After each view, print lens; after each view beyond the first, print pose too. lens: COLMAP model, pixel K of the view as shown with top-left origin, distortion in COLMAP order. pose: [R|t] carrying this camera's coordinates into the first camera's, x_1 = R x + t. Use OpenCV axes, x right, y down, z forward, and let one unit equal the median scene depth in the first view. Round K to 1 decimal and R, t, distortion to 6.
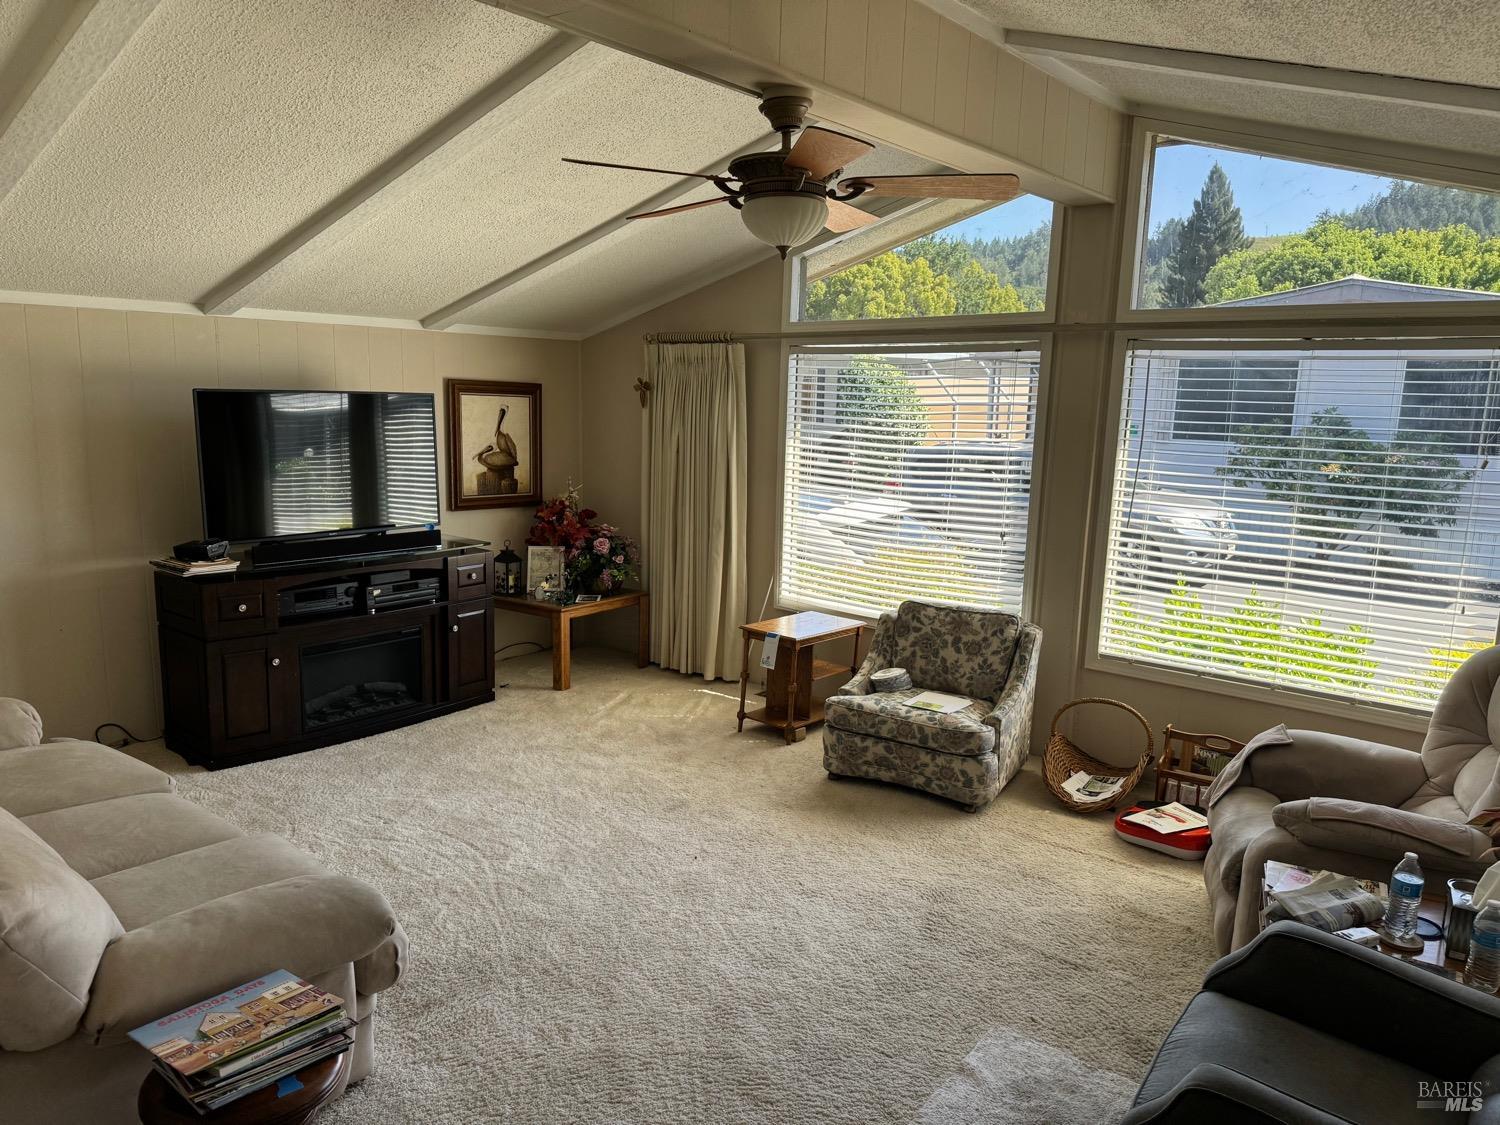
lens RADIAL K [[1048.7, 0, 750.0], [0, 1048.7, 562.5], [0, 0, 1]] dist [0.136794, -0.210786]
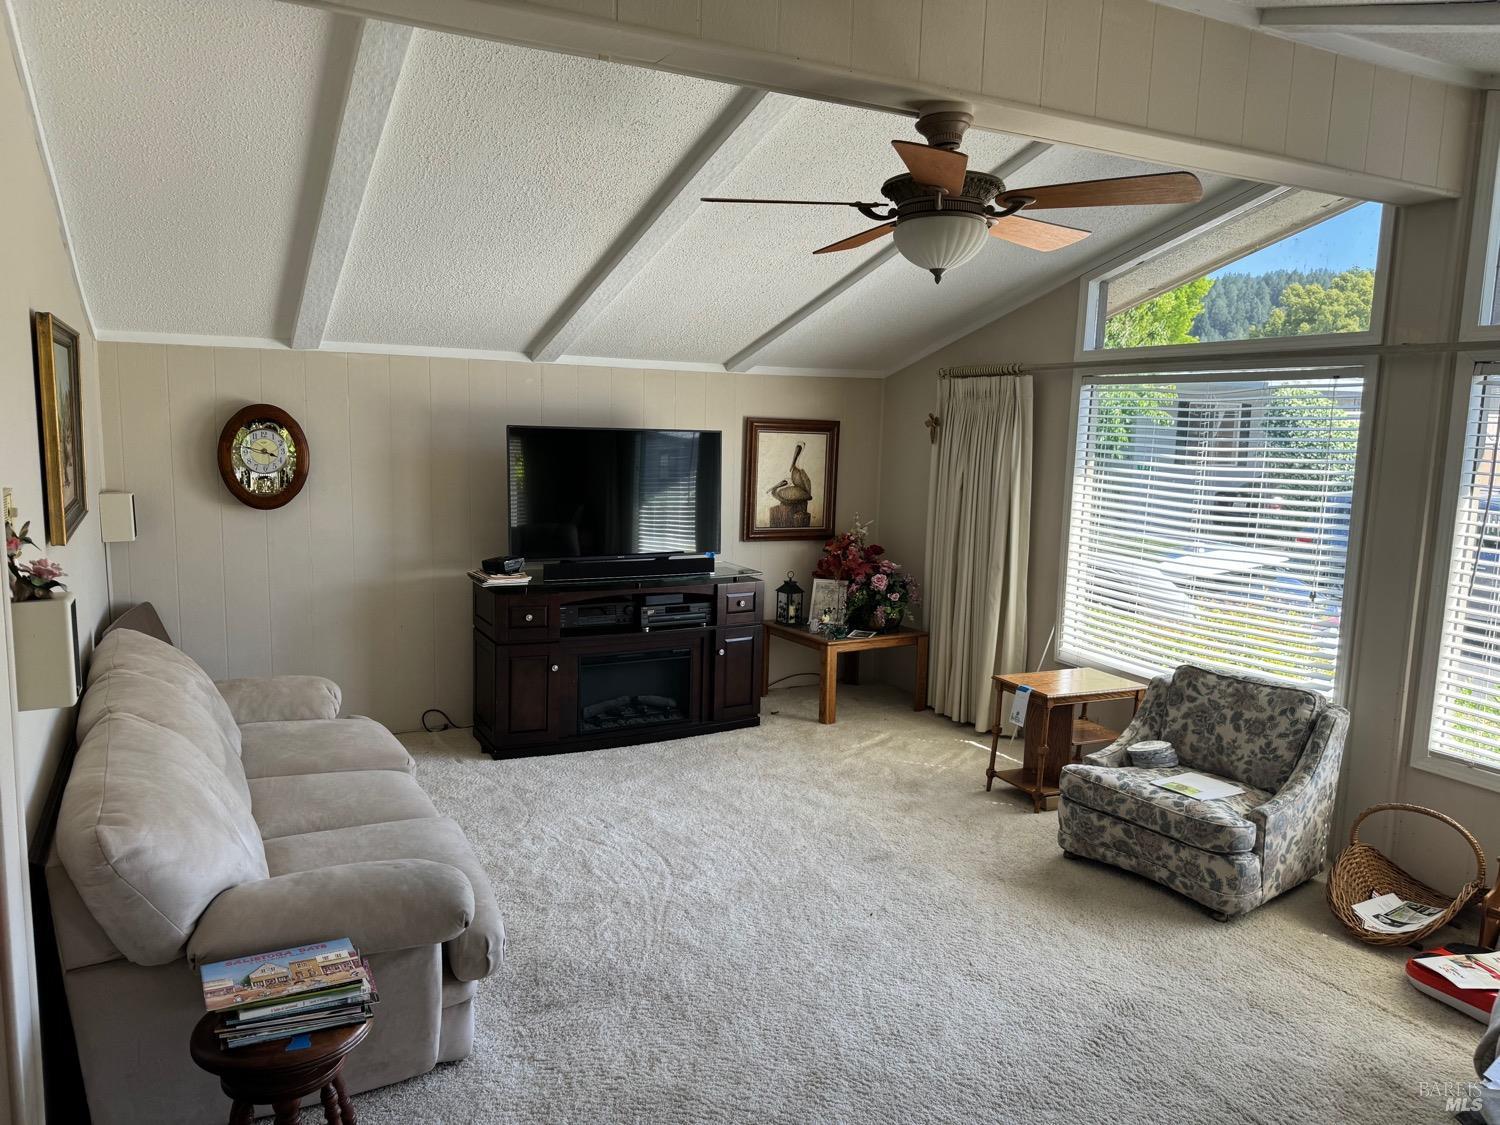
lens RADIAL K [[1044.1, 0, 747.3], [0, 1044.1, 551.2], [0, 0, 1]] dist [0.170894, -0.315257]
pose [[0.921914, 0.045512, -0.384711, 0.150566], [-0.063836, 0.997347, -0.034987, -0.003058], [0.382098, 0.056814, 0.922374, 0.050241]]
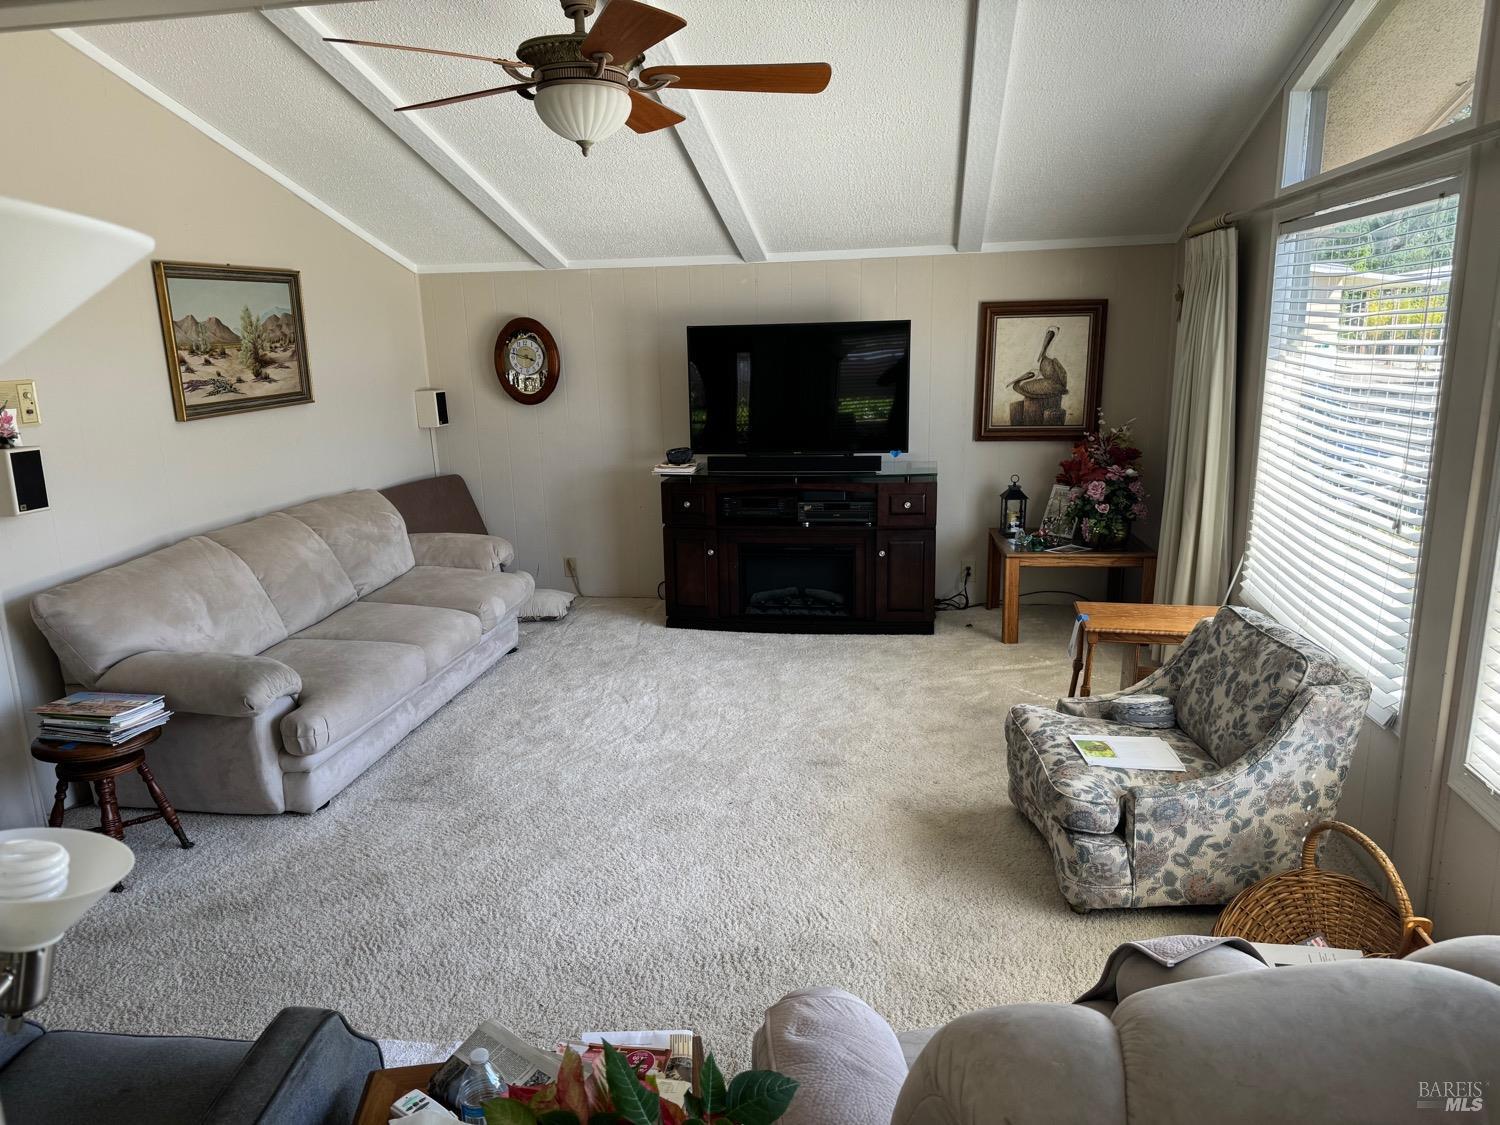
lens RADIAL K [[1052.4, 0, 746.4], [0, 1052.4, 564.8], [0, 0, 1]] dist [0.101341, -0.140195]
pose [[0.498268, 0.155940, -0.852884, 0.564435], [-0.100815, 0.987441, 0.121645, -0.040093], [0.861142, 0.025372, 0.507731, 0.399334]]
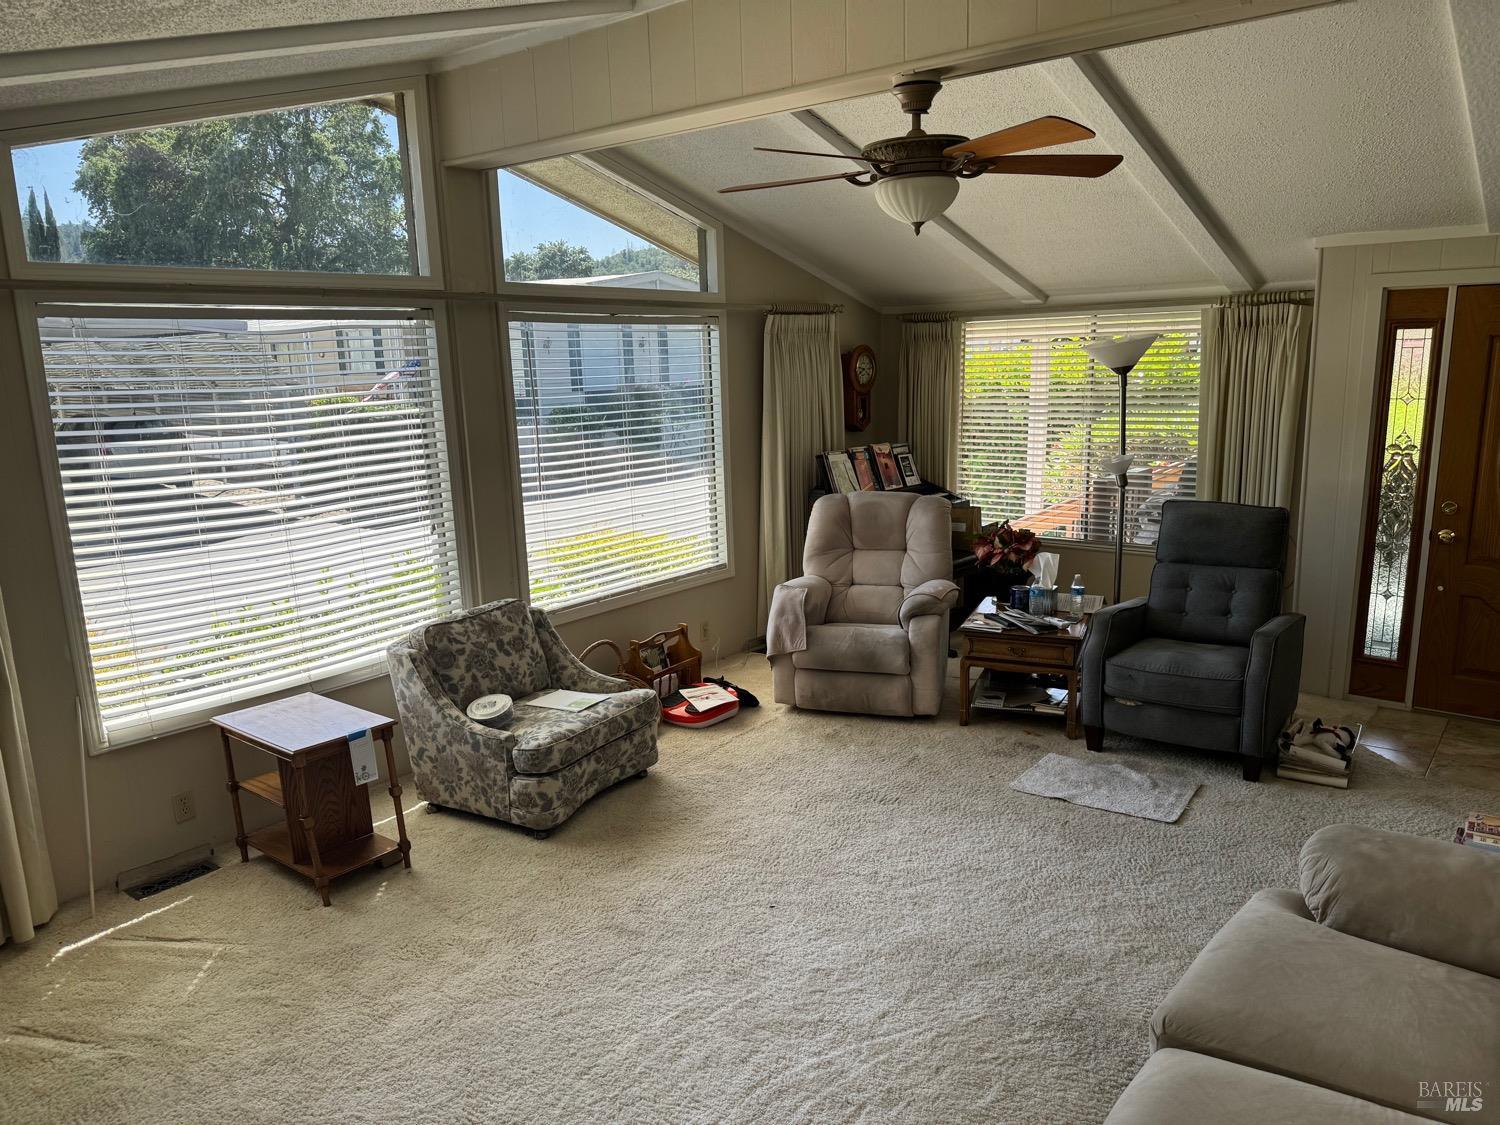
lens RADIAL K [[1044.4, 0, 750.0], [0, 1044.4, 562.5], [0, 0, 1]] dist [0.082586, -0.083606]
pose [[-0.013726, -0.218951, 0.975639, -0.638163], [0.190571, 0.957273, 0.217510, -0.140993], [-0.981577, 0.188914, 0.028587, 0.720157]]
